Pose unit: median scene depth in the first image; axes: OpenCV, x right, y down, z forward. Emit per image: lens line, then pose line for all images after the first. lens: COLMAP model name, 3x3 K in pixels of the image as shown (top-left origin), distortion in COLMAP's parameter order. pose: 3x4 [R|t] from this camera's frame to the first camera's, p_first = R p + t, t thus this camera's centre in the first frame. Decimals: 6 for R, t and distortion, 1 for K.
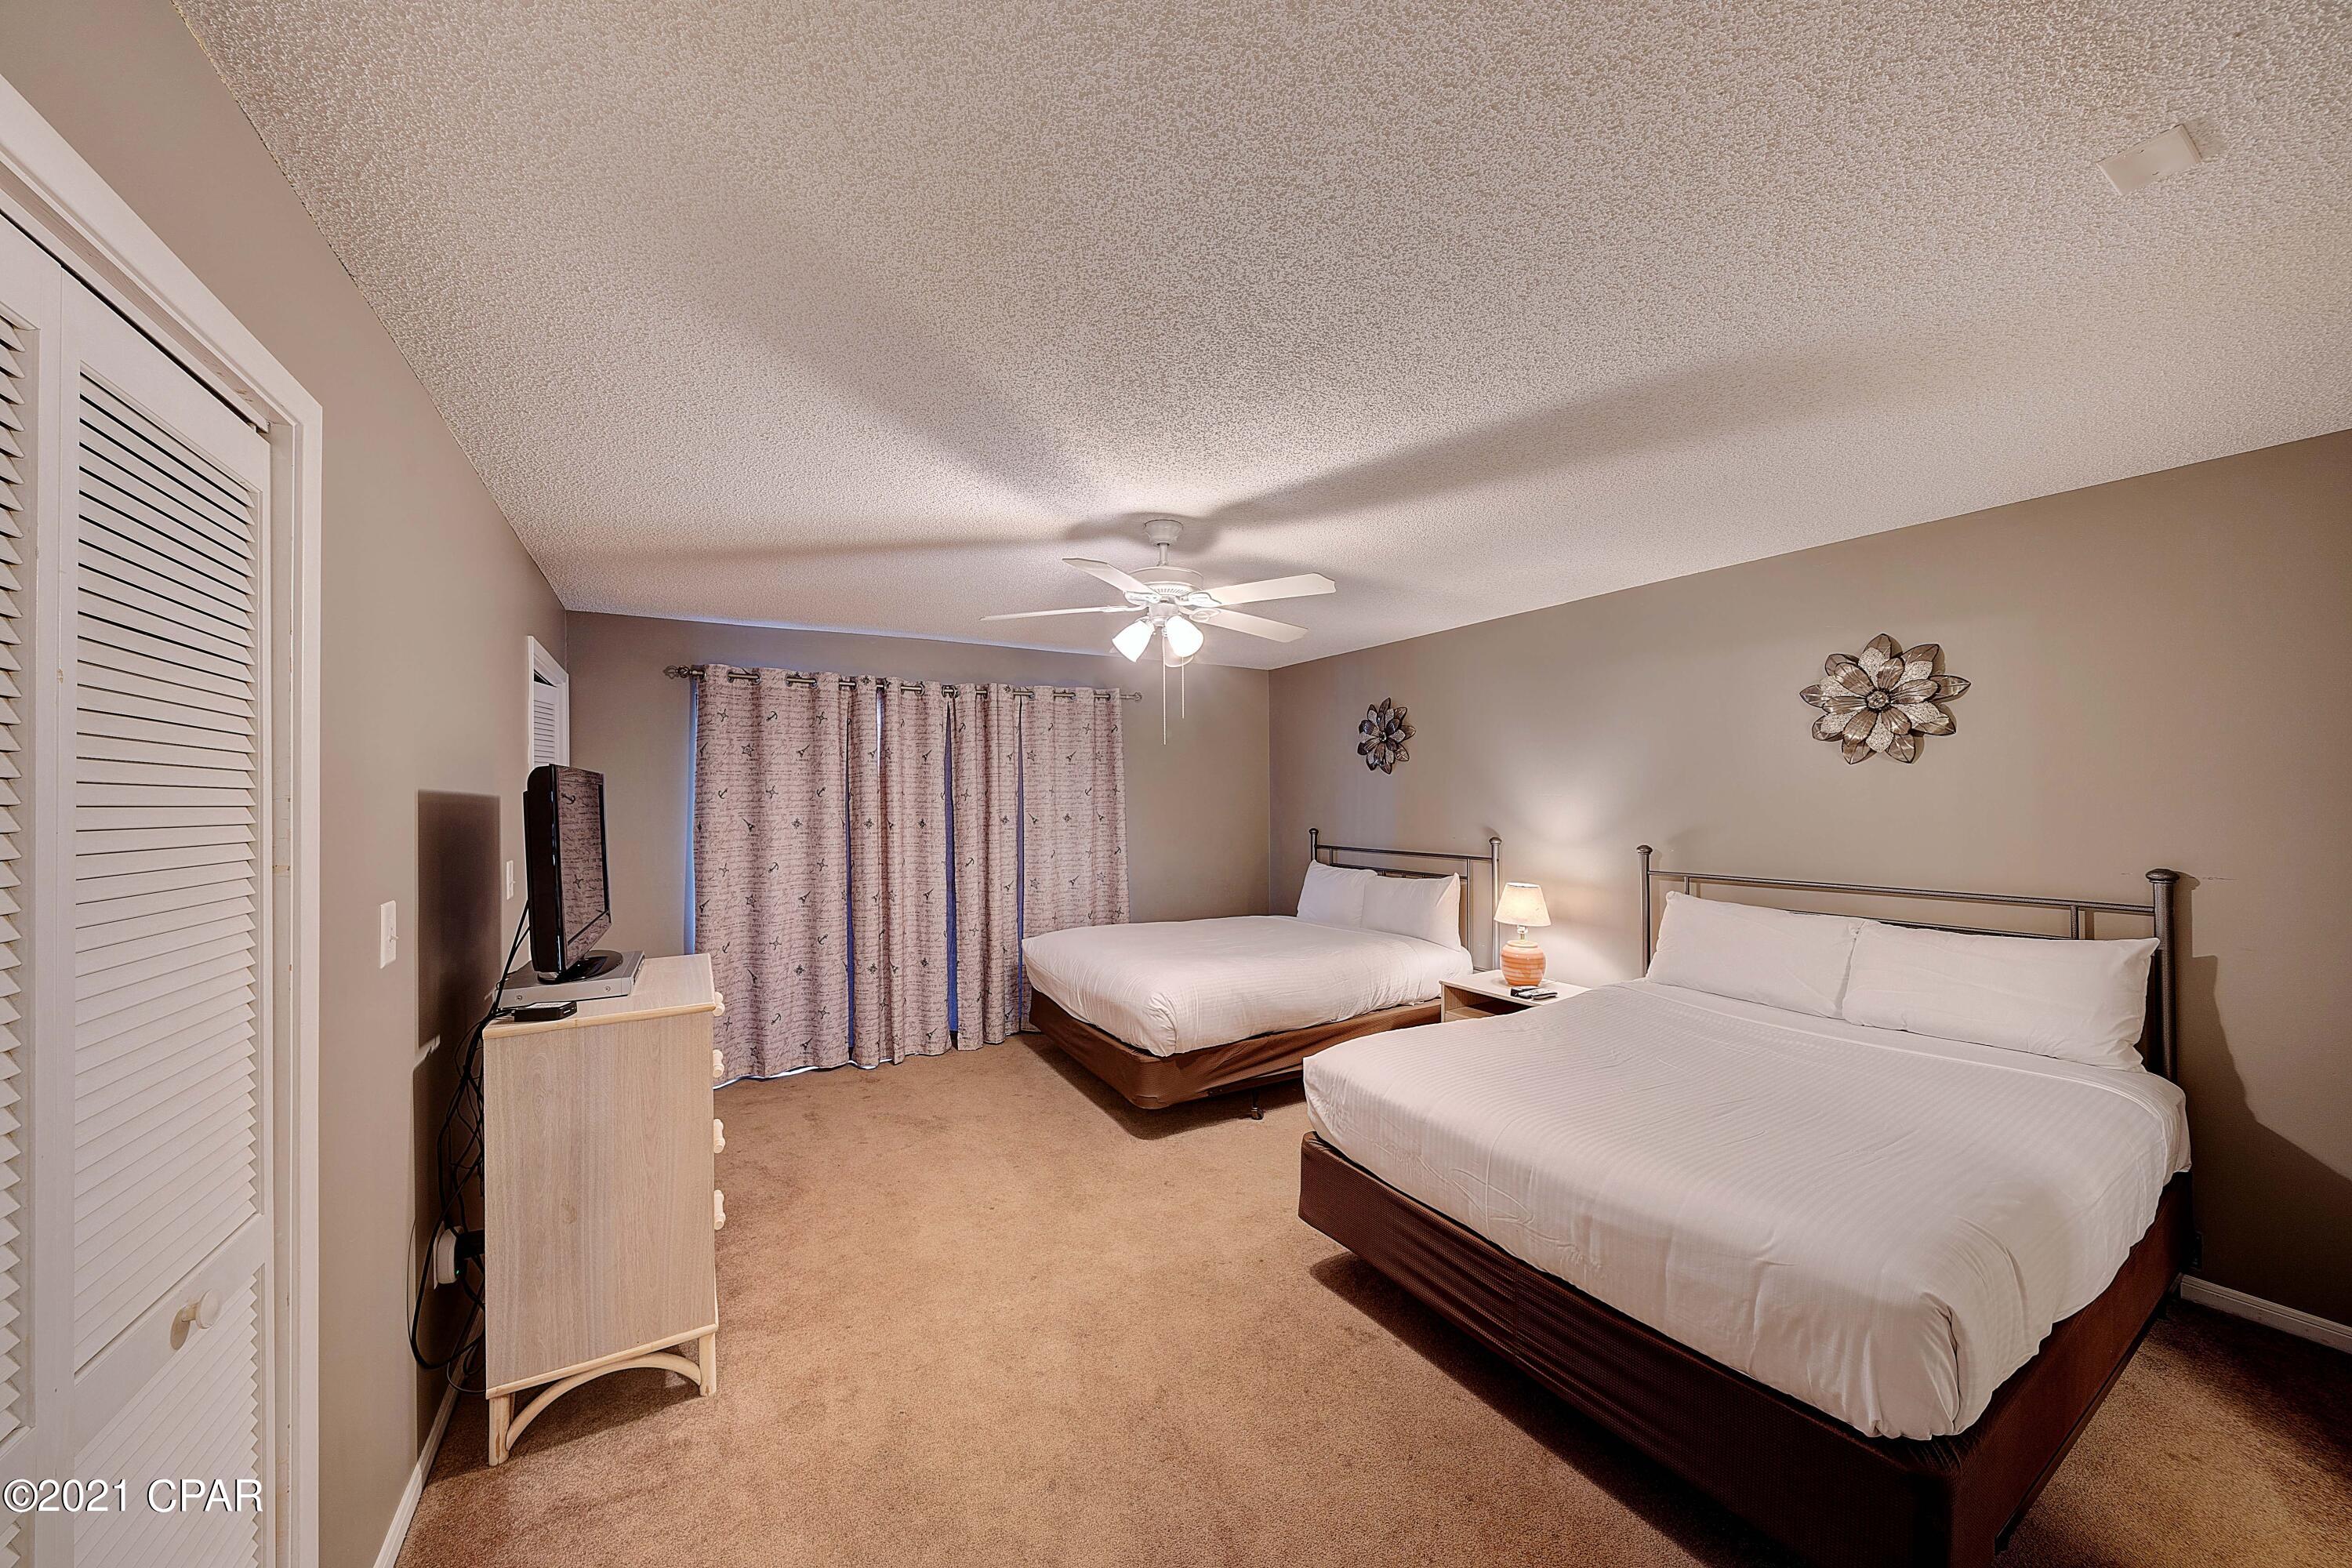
lens RADIAL K [[812.3, 0, 1162.5], [0, 812.3, 790.6], [0, 0, 1]] dist [-0.006383, 0.000211]
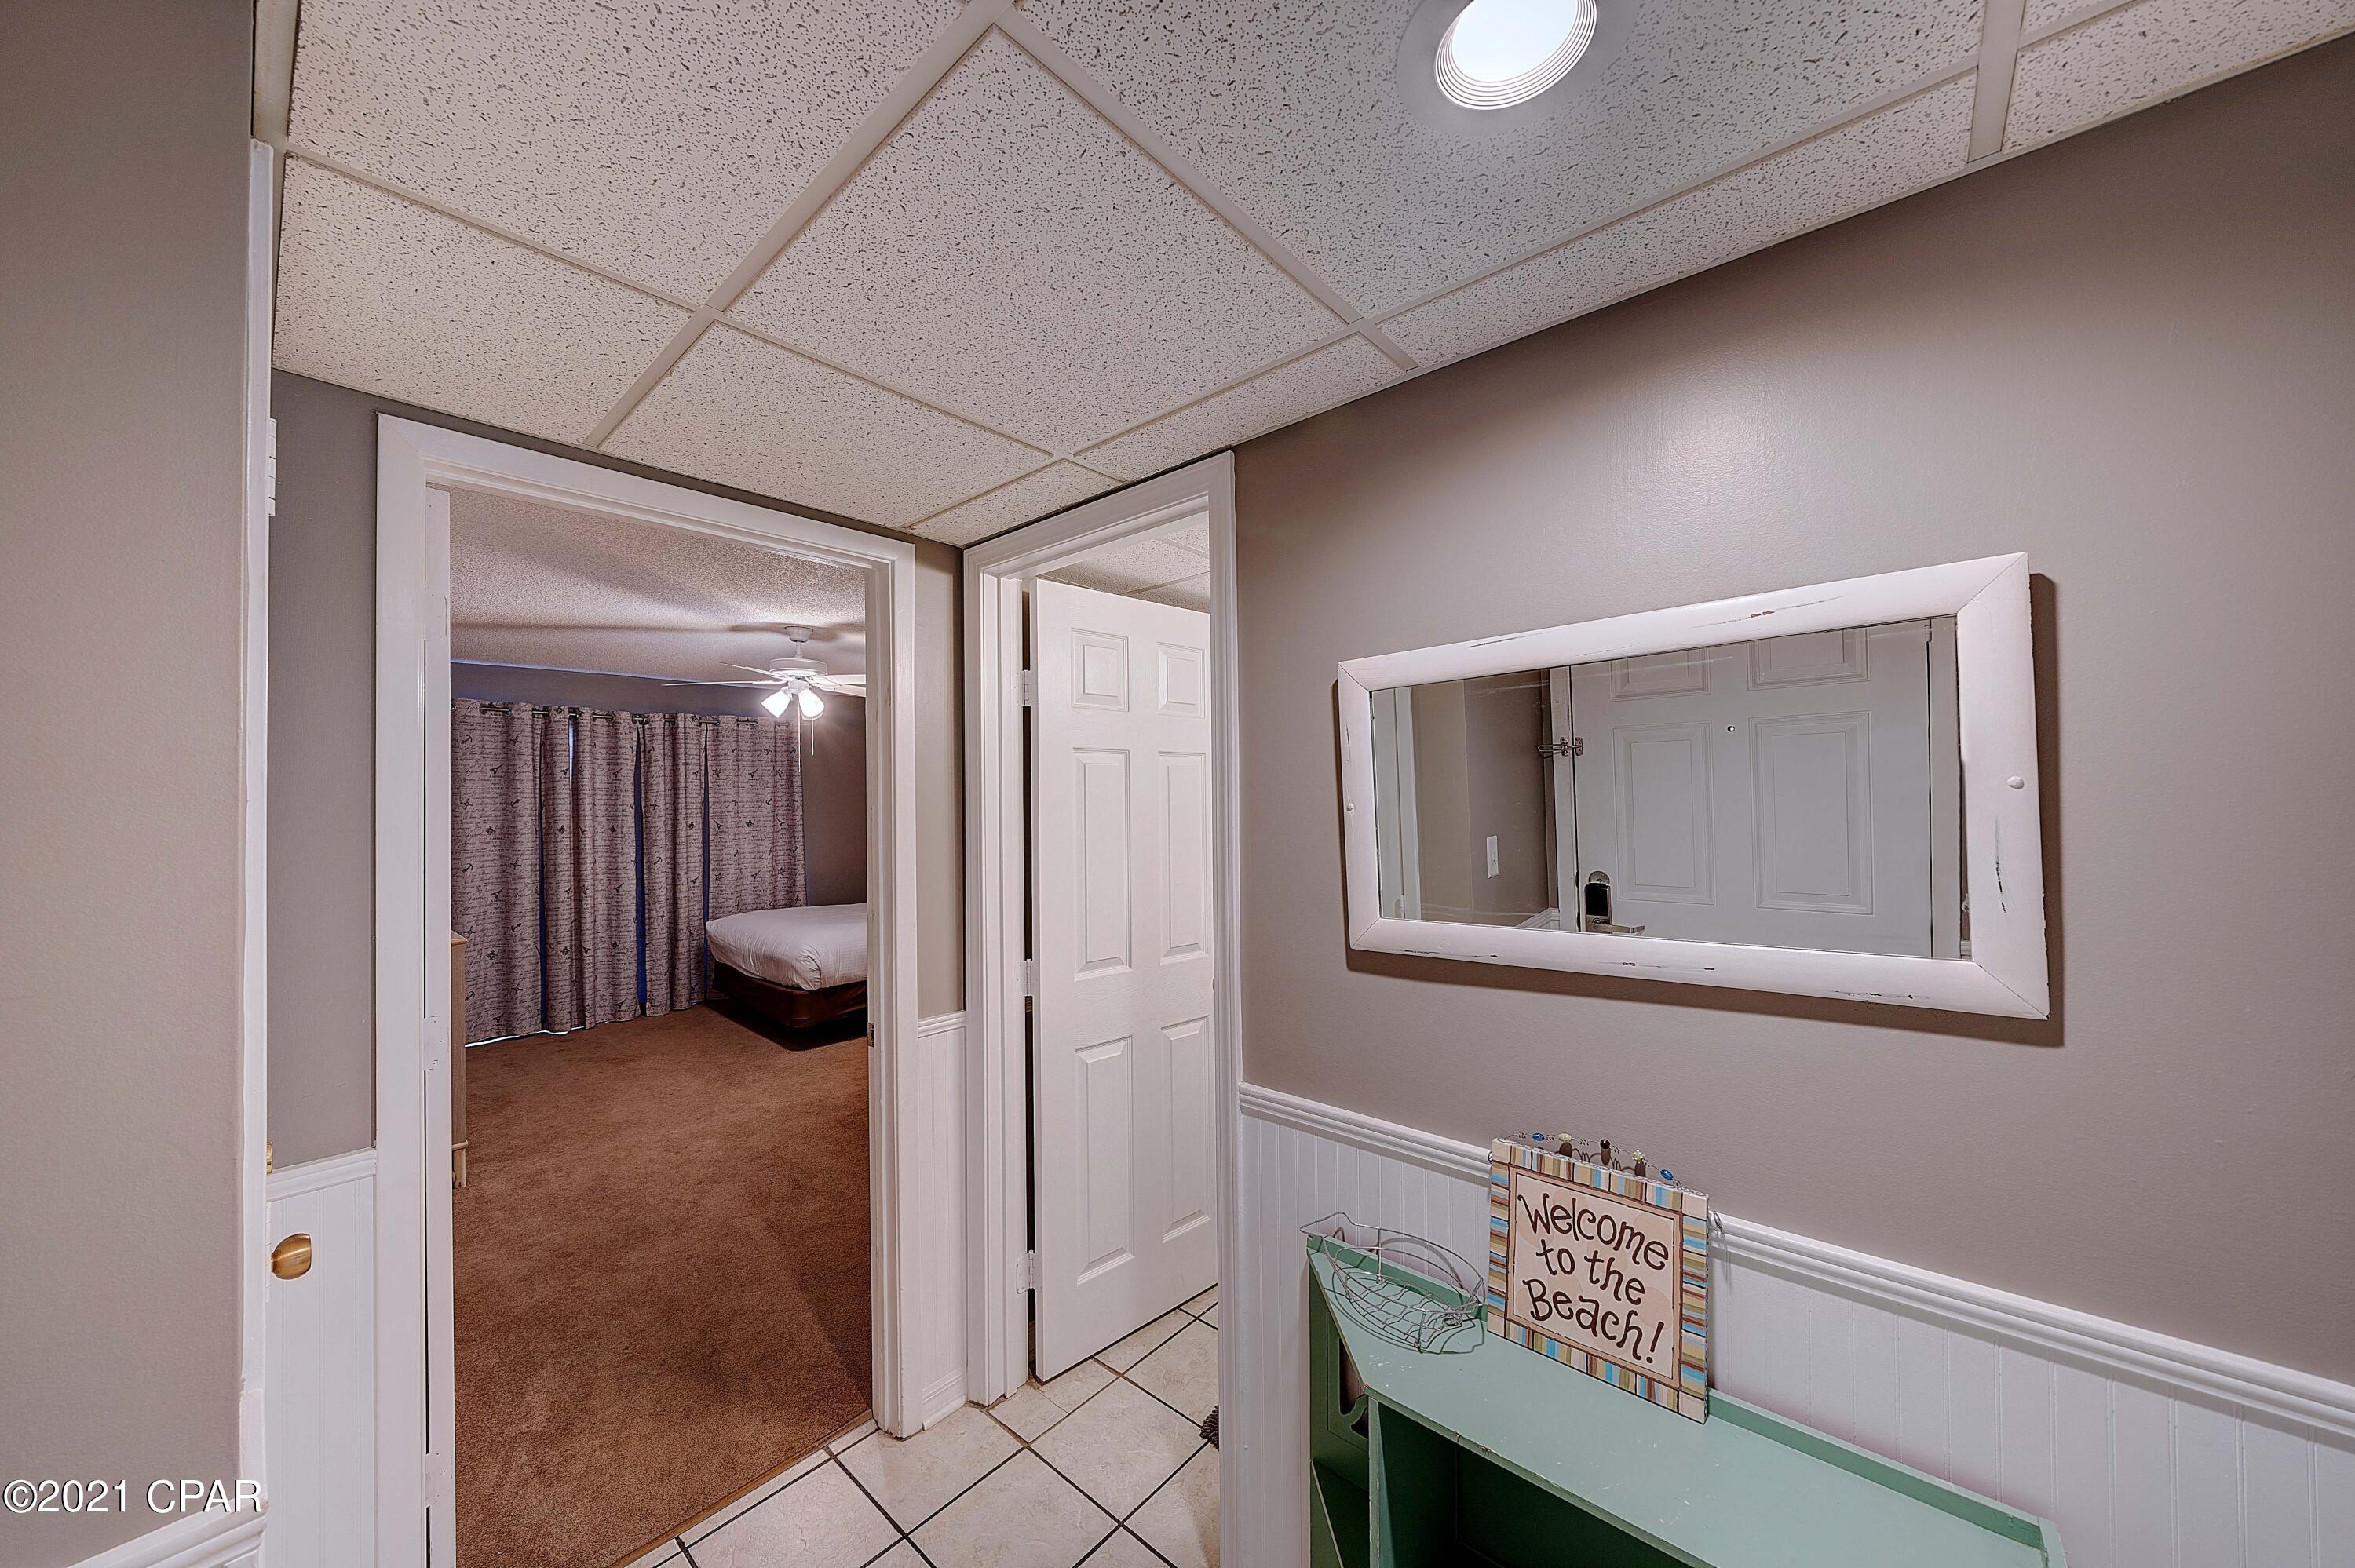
lens RADIAL K [[813.2, 0, 1164.0], [0, 813.2, 790.6], [0, 0, 1]] dist [-0.006383, 0.000211]
pose [[0.950798, 0.000127, 0.309813, 0.109955], [0.002661, 0.999960, -0.008579, -0.004293], [-0.309802, 0.008981, 0.950759, -0.402994]]
